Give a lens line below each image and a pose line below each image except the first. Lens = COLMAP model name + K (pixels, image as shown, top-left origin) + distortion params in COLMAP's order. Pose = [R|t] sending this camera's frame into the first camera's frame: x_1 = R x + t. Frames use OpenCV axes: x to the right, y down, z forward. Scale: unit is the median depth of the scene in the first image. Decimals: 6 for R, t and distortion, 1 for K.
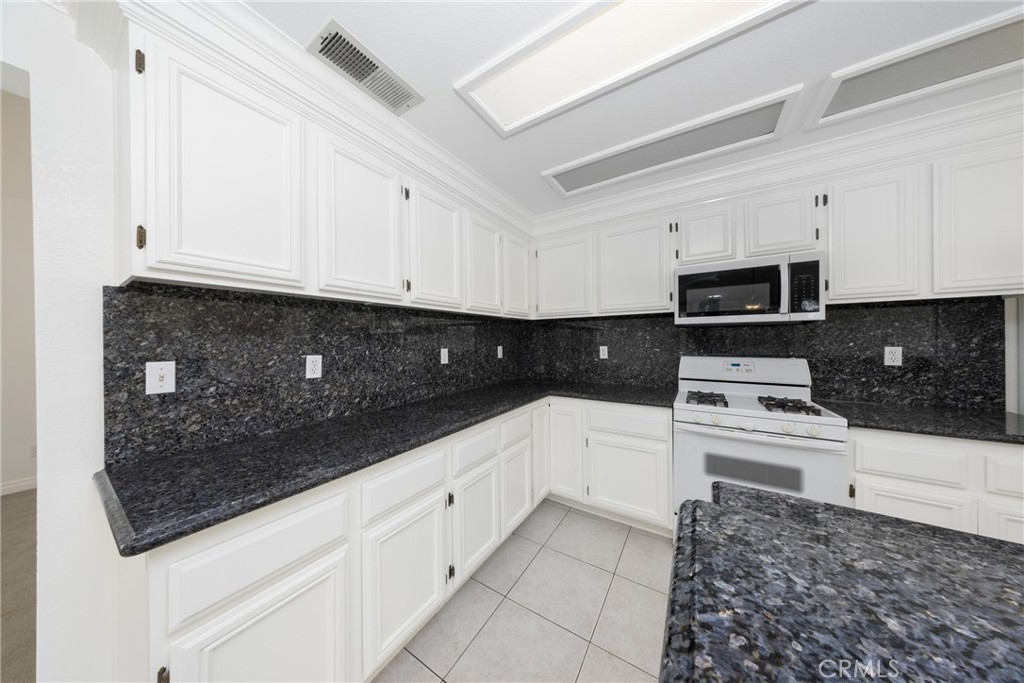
lens RADIAL K [[292.1, 0, 512.0], [0, 292.1, 341.5], [0, 0, 1]] dist [-0.004028, -0.000033]
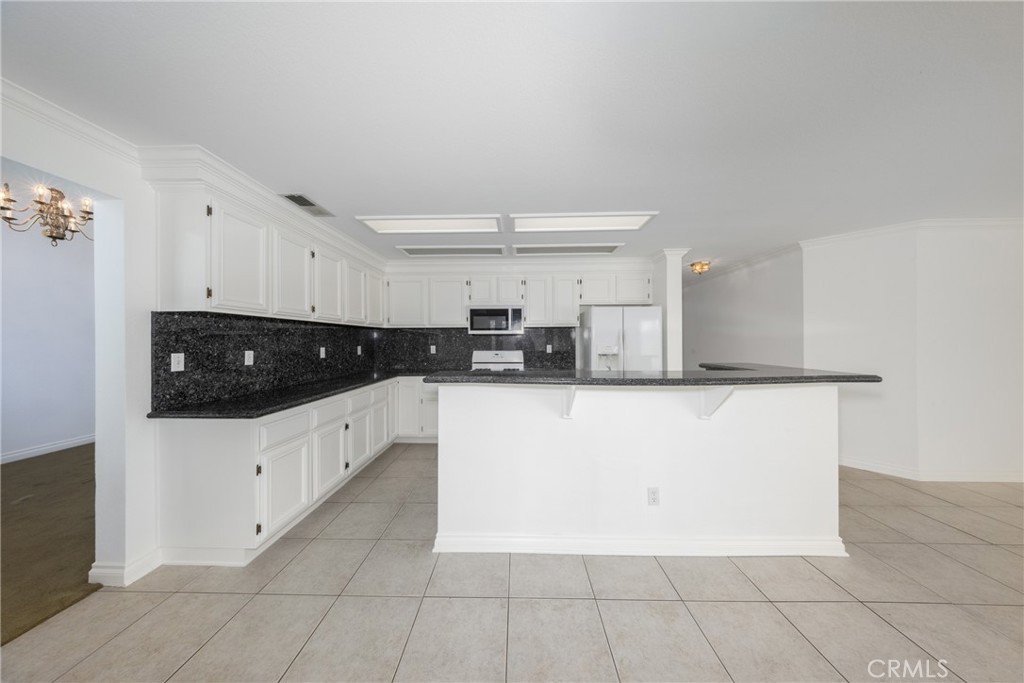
lens RADIAL K [[292.1, 0, 512.0], [0, 292.1, 341.5], [0, 0, 1]] dist [-0.004028, -0.000033]
pose [[0.858275, 0.004683, 0.513169, -0.209327], [-0.001826, 0.999980, -0.006071, 0.002469], [-0.513187, 0.004274, 0.858266, -0.914483]]
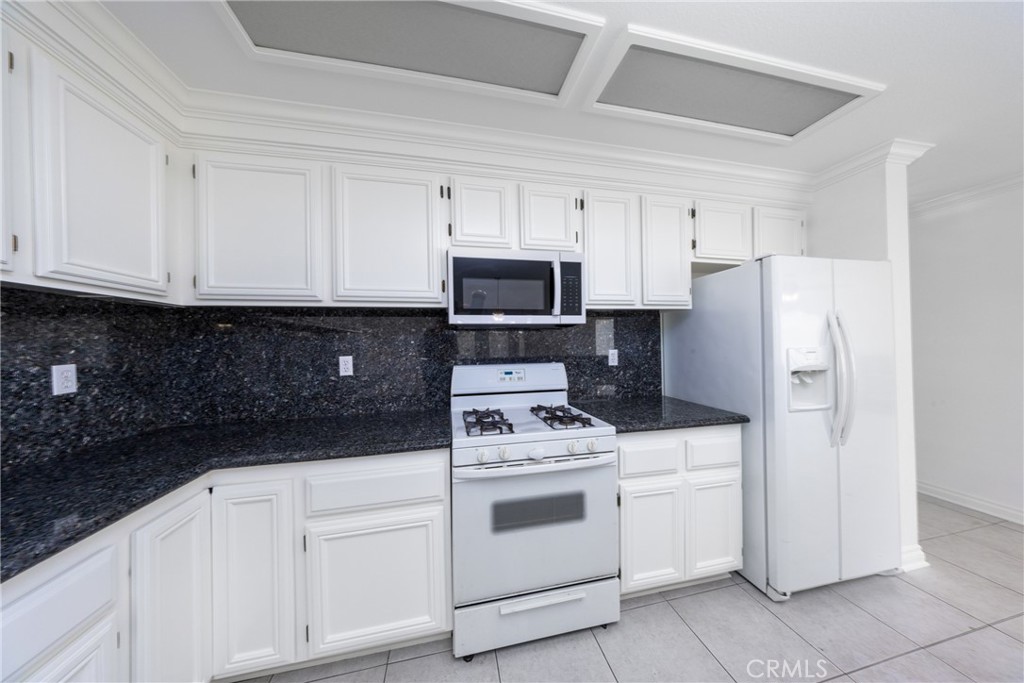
lens RADIAL K [[292.1, 0, 512.0], [0, 292.1, 341.5], [0, 0, 1]] dist [-0.004028, -0.000033]
pose [[0.712801, -0.001245, 0.701365, 0.185272], [0.012066, 0.999872, -0.010488, -0.006933], [-0.701263, 0.015938, 0.712725, 0.427738]]
